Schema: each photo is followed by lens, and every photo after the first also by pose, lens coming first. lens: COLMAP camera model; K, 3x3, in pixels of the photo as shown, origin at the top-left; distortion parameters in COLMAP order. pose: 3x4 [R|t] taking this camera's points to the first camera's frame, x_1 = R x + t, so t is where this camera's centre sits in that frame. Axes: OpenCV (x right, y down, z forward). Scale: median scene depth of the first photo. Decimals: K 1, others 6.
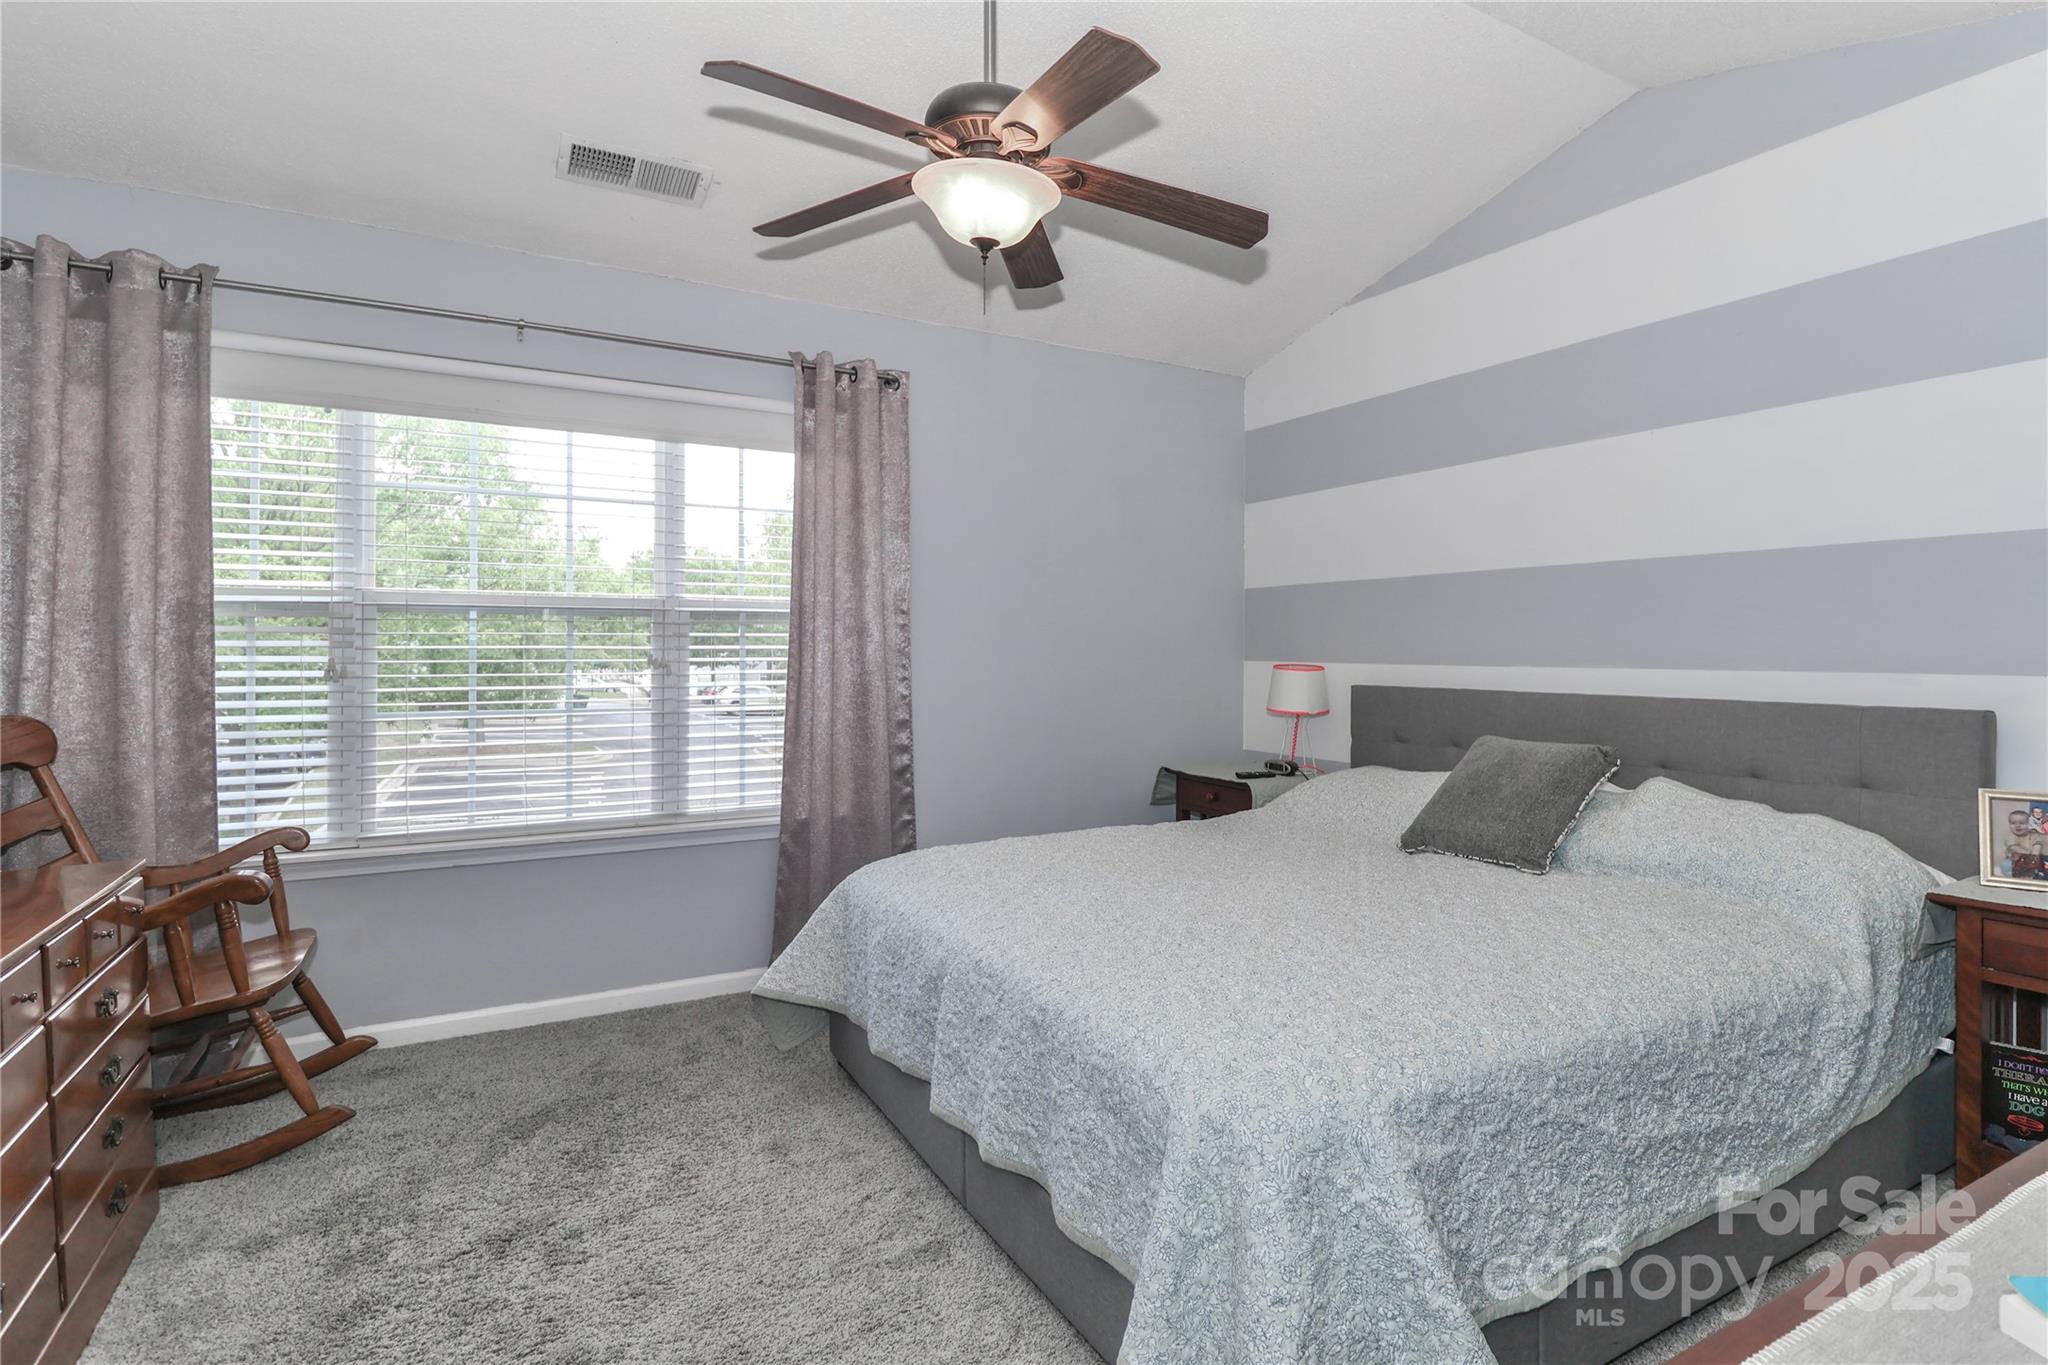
lens RADIAL K [[1062.6, 0, 1012.7], [0, 1062.6, 662.1], [0, 0, 1]] dist [-0.006633, -0.005099]
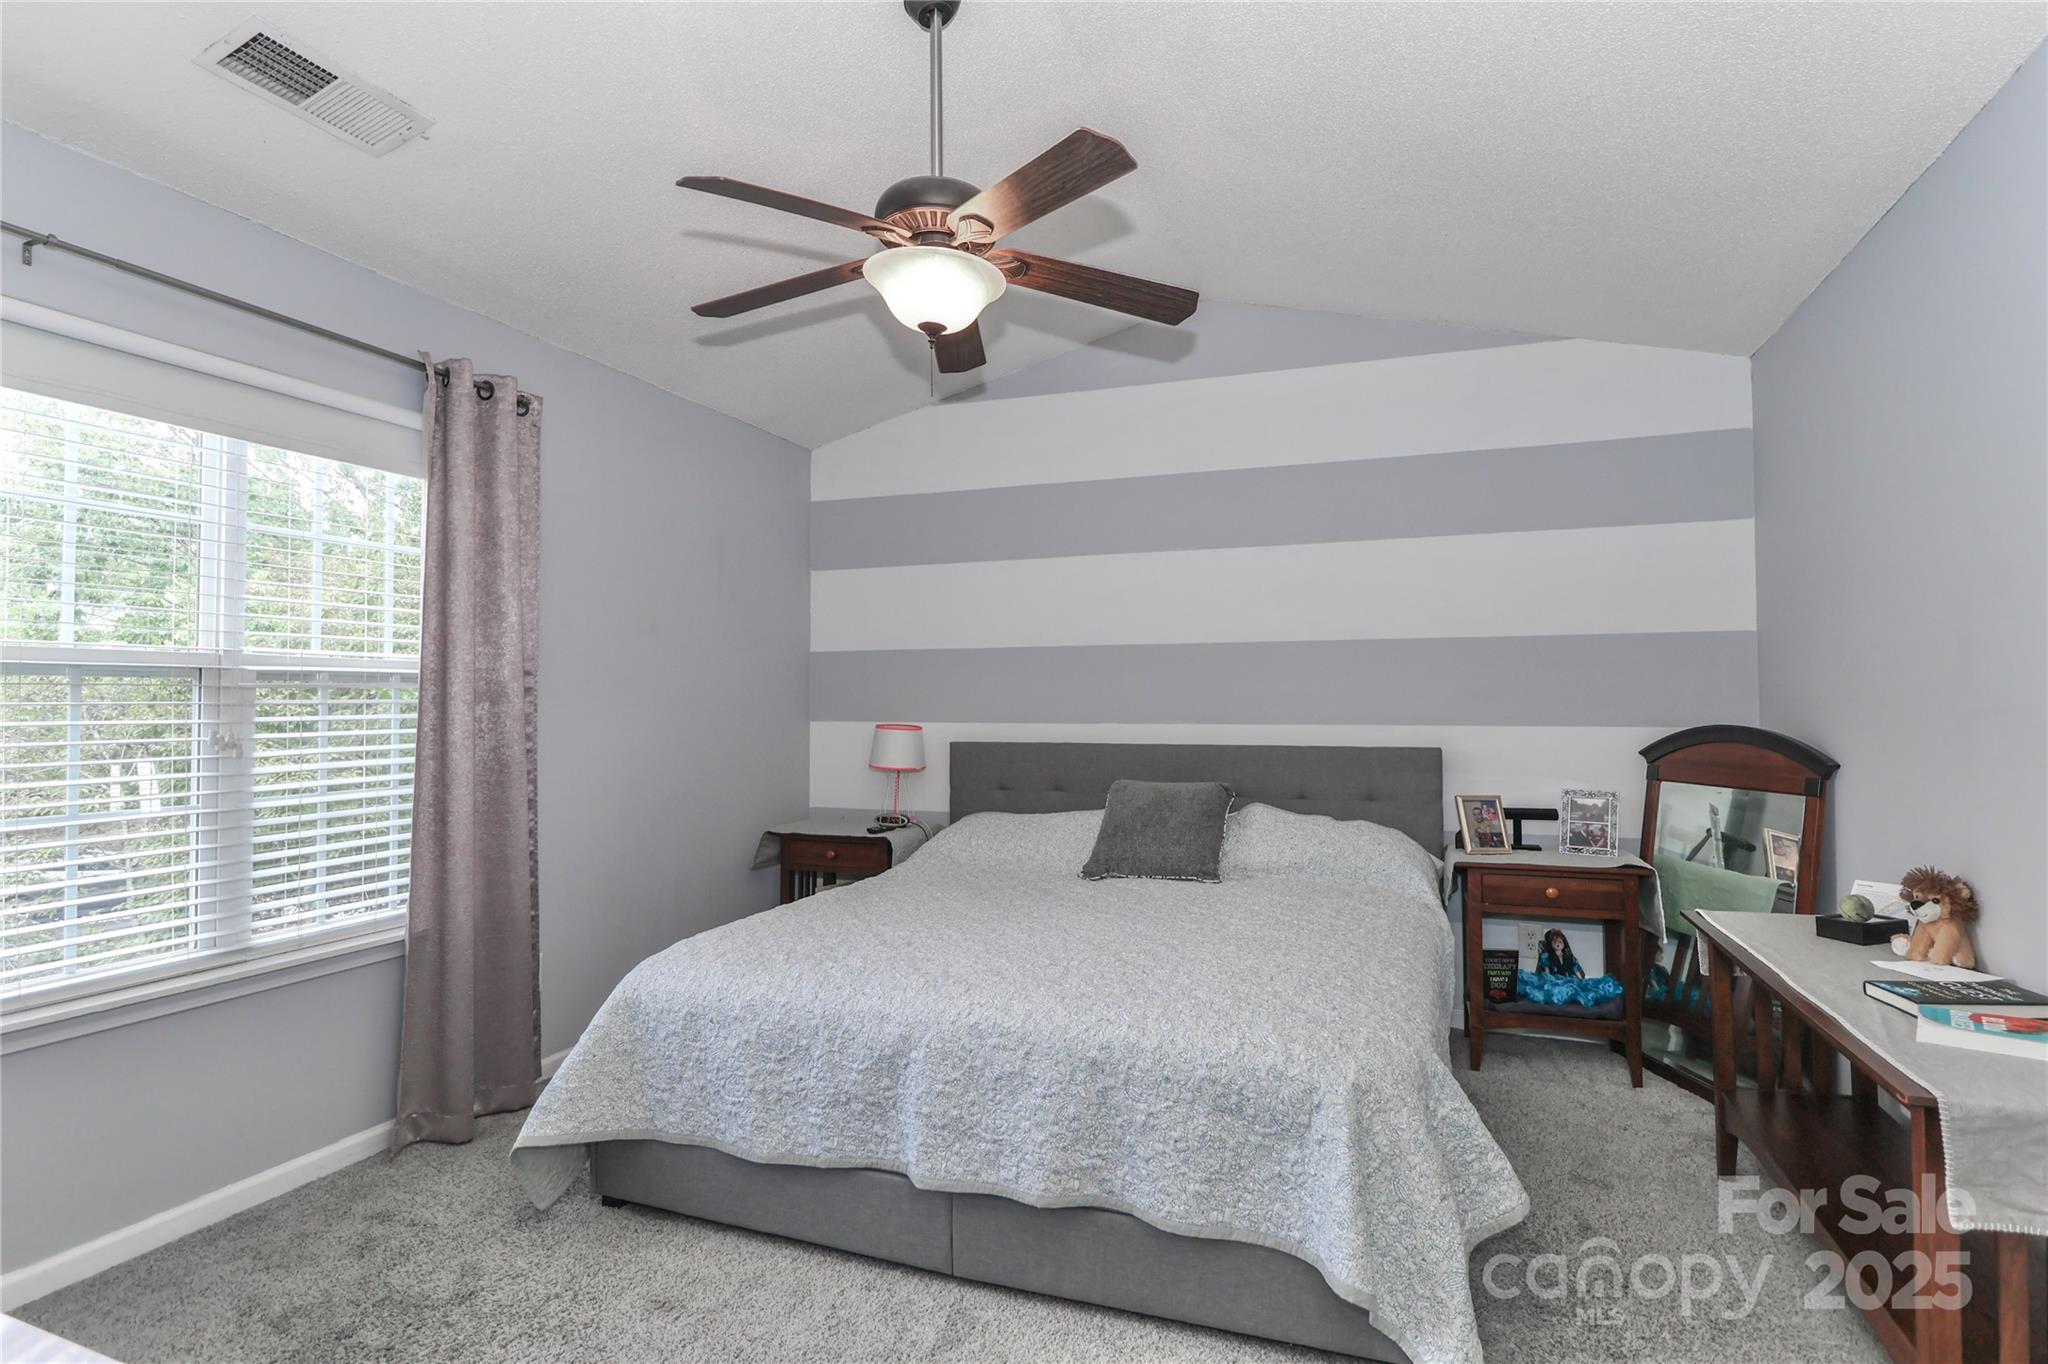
lens RADIAL K [[1062.6, 0, 1017.3], [0, 1062.6, 685.5], [0, 0, 1]] dist [-0.006633, -0.005099]
pose [[0.774106, 0.001127, 0.633055, -0.391539], [0.016451, 0.999625, -0.021896, -0.014224], [-0.632842, 0.027364, 0.773797, 0.101460]]
